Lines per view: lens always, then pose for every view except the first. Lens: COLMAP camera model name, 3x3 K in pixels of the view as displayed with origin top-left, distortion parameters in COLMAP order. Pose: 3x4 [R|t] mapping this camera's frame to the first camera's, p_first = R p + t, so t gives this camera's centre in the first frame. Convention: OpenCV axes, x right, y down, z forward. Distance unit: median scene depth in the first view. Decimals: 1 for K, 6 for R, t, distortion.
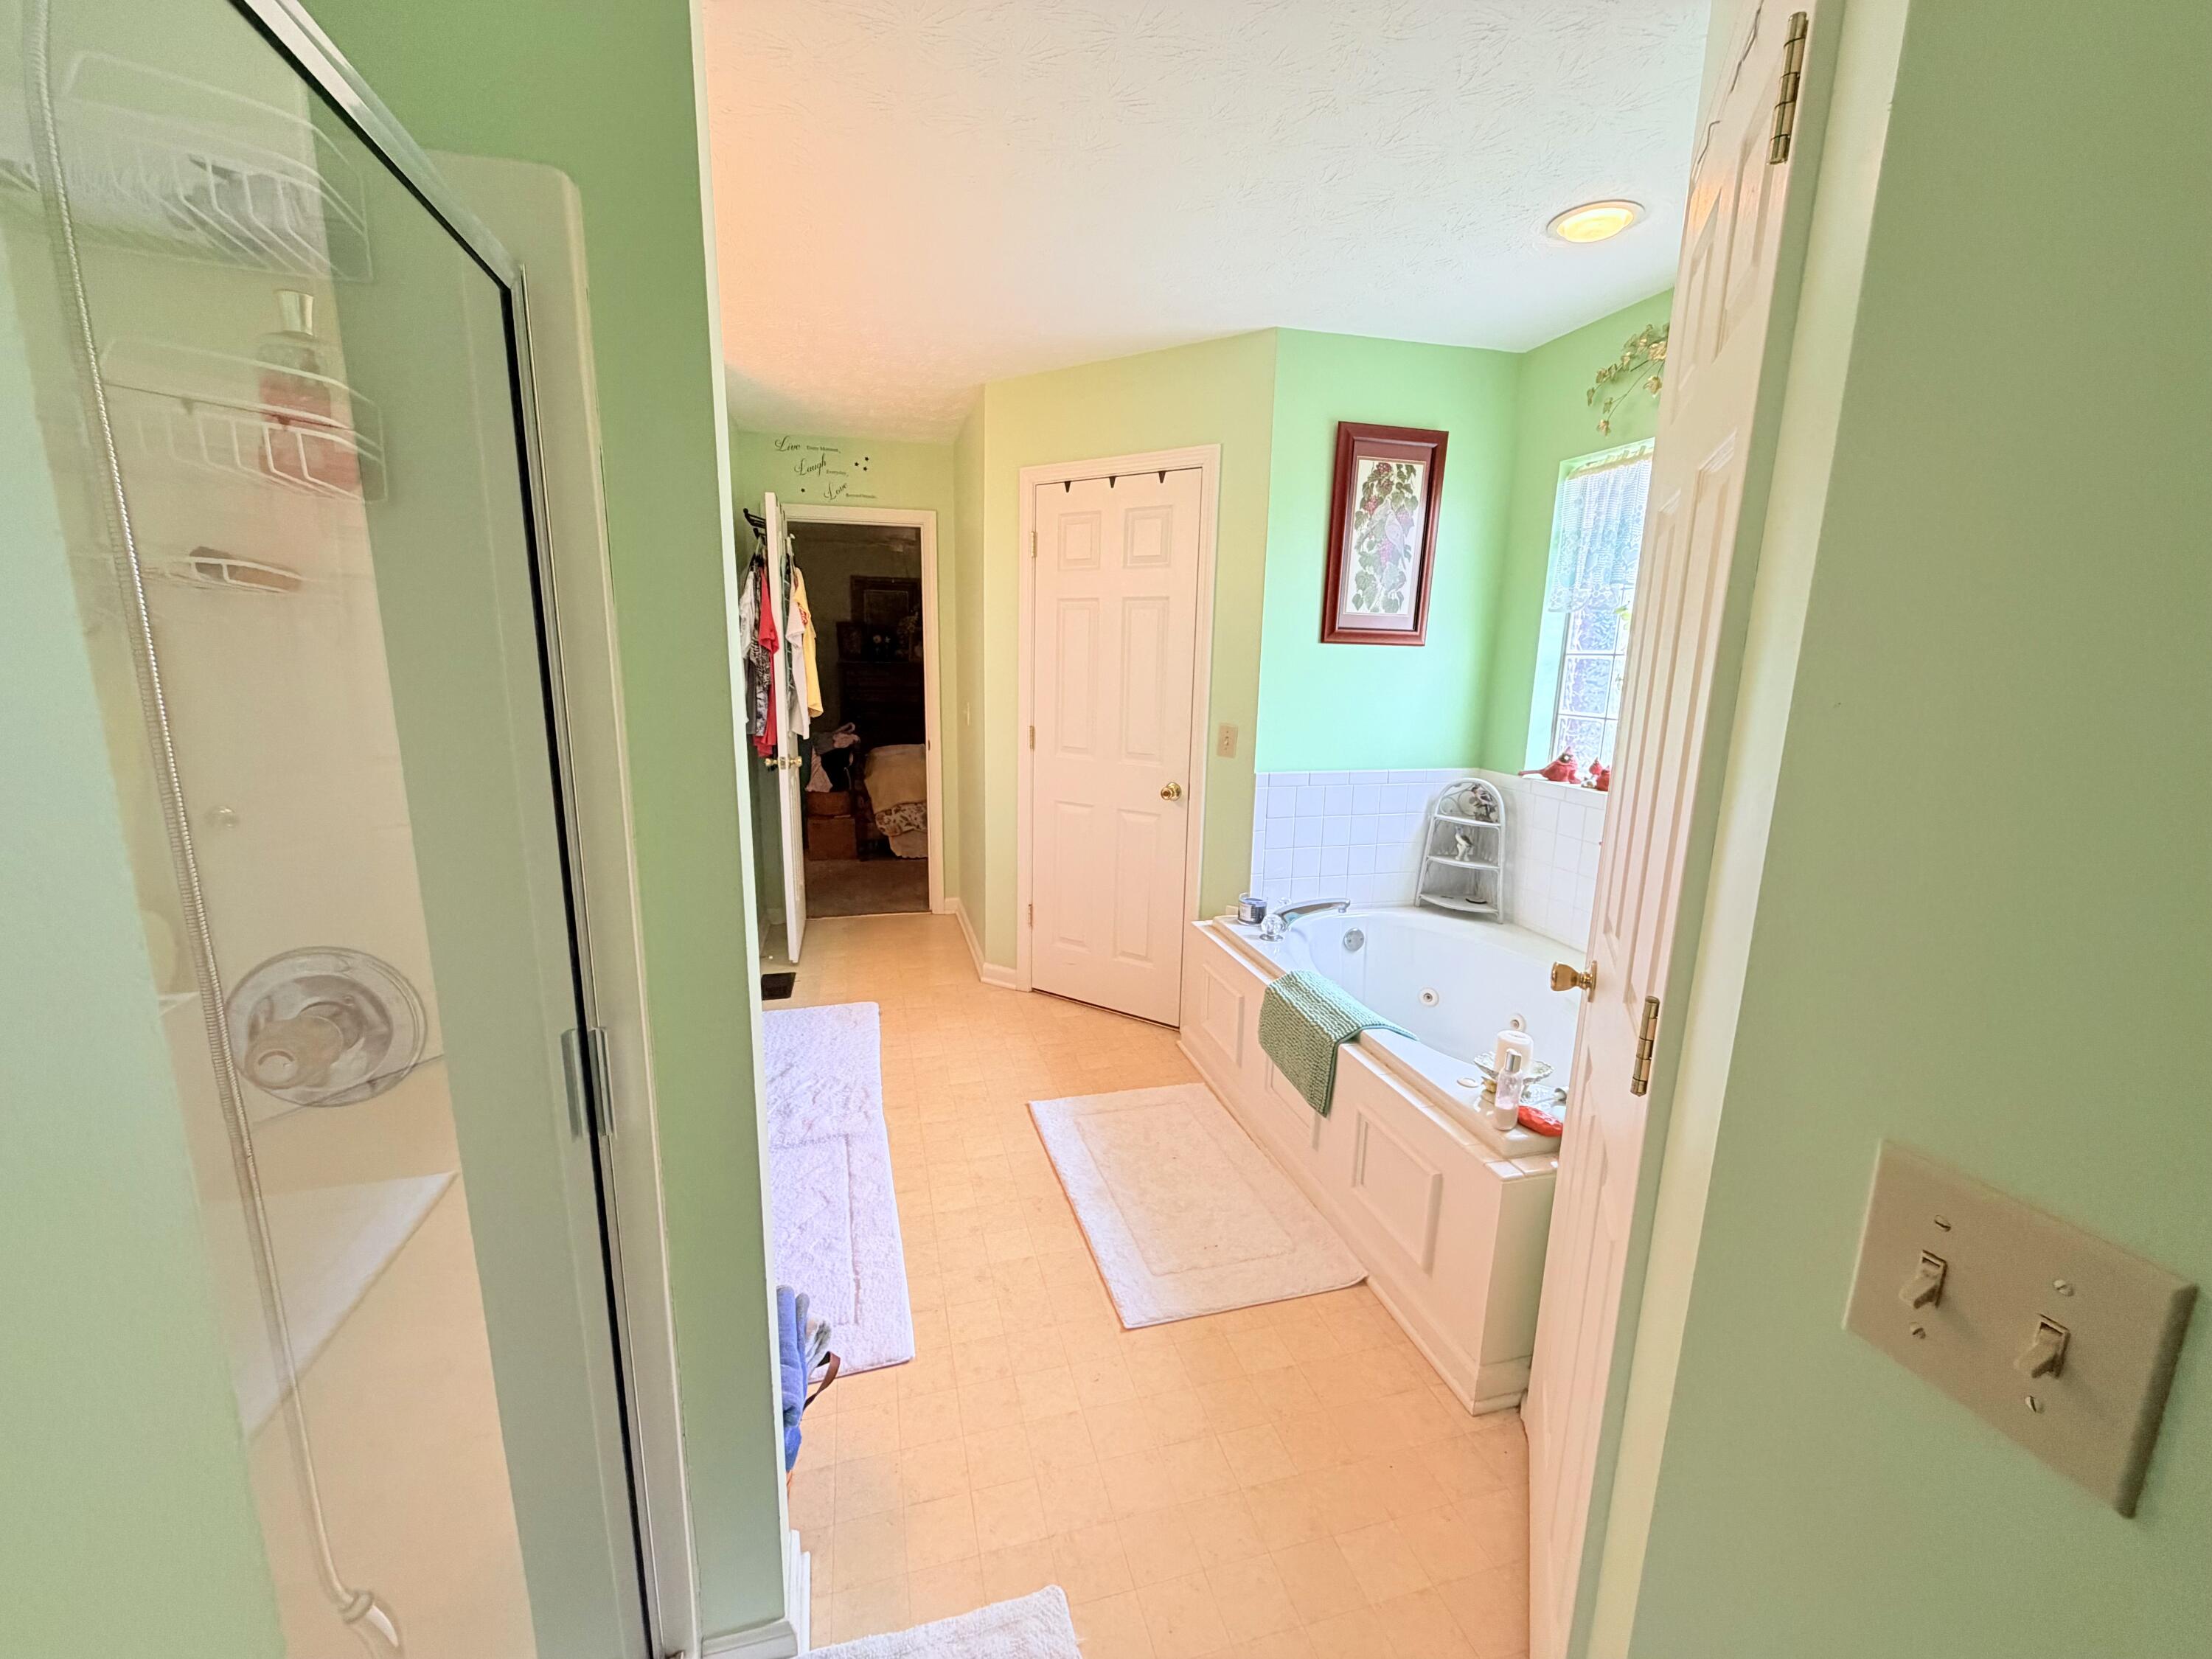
lens RADIAL K [[886.5, 0, 1108.5], [0, 886.5, 830.8], [0, 0, 1]] dist [-0.002157, -0.000229]
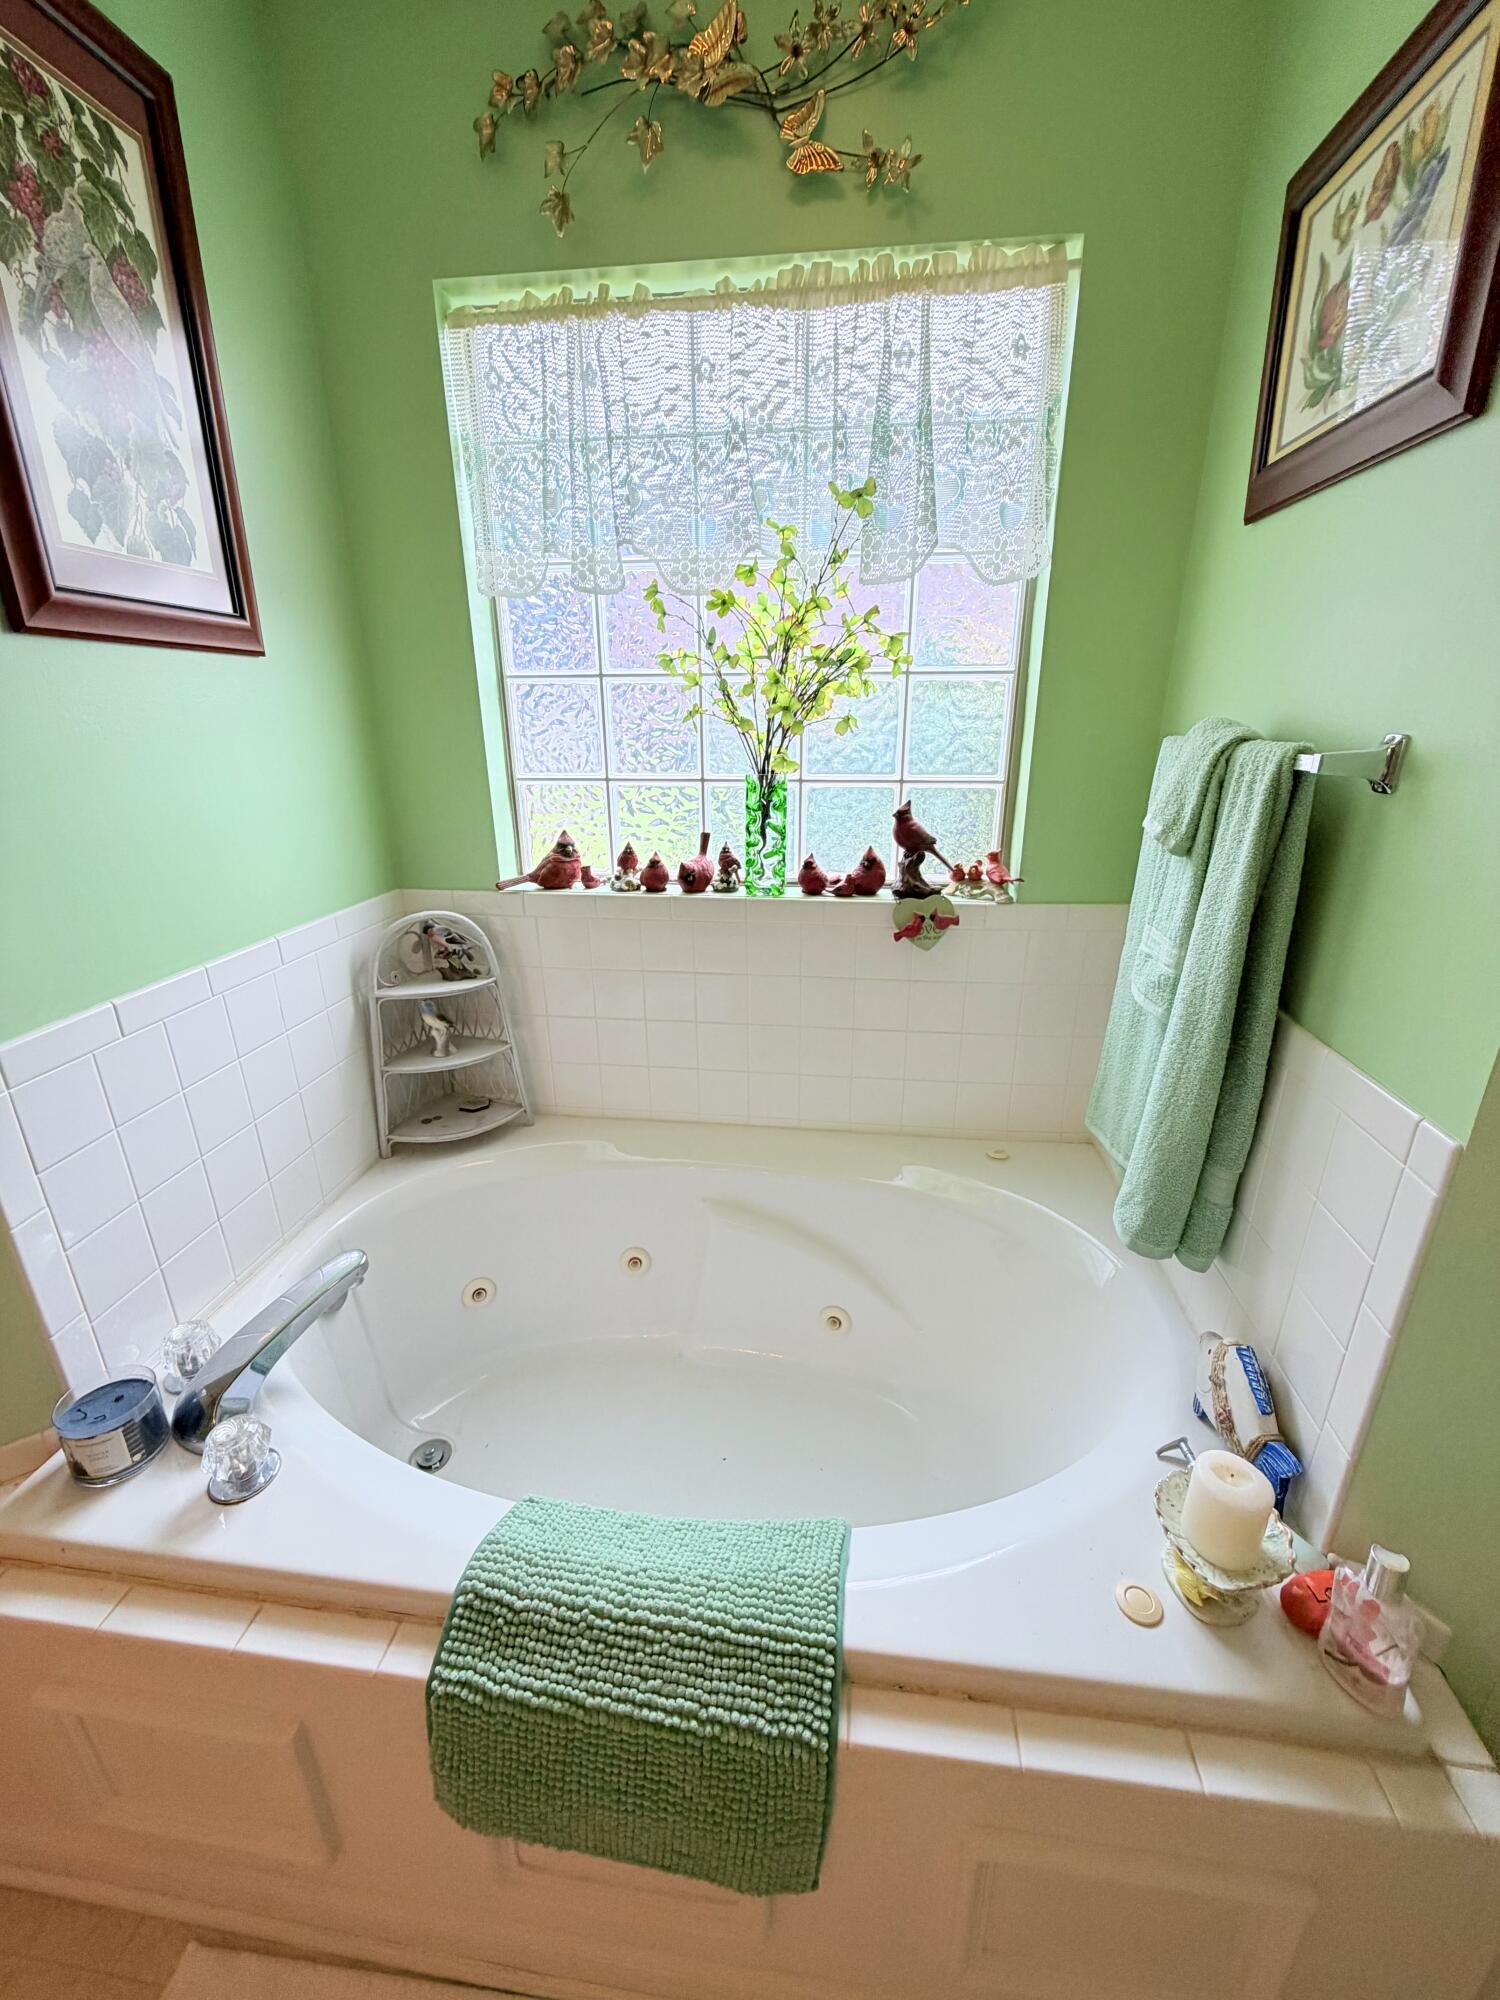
lens RADIAL K [[801.5, 0, 749.1], [0, 801.5, 995.7], [0, 0, 1]] dist [-0.002157, -0.000229]
pose [[0.385462, -0.332722, 0.860648, 0.043546], [0.196299, 0.940944, 0.275847, -0.113524], [-0.901602, 0.062616, 0.428012, 0.635406]]
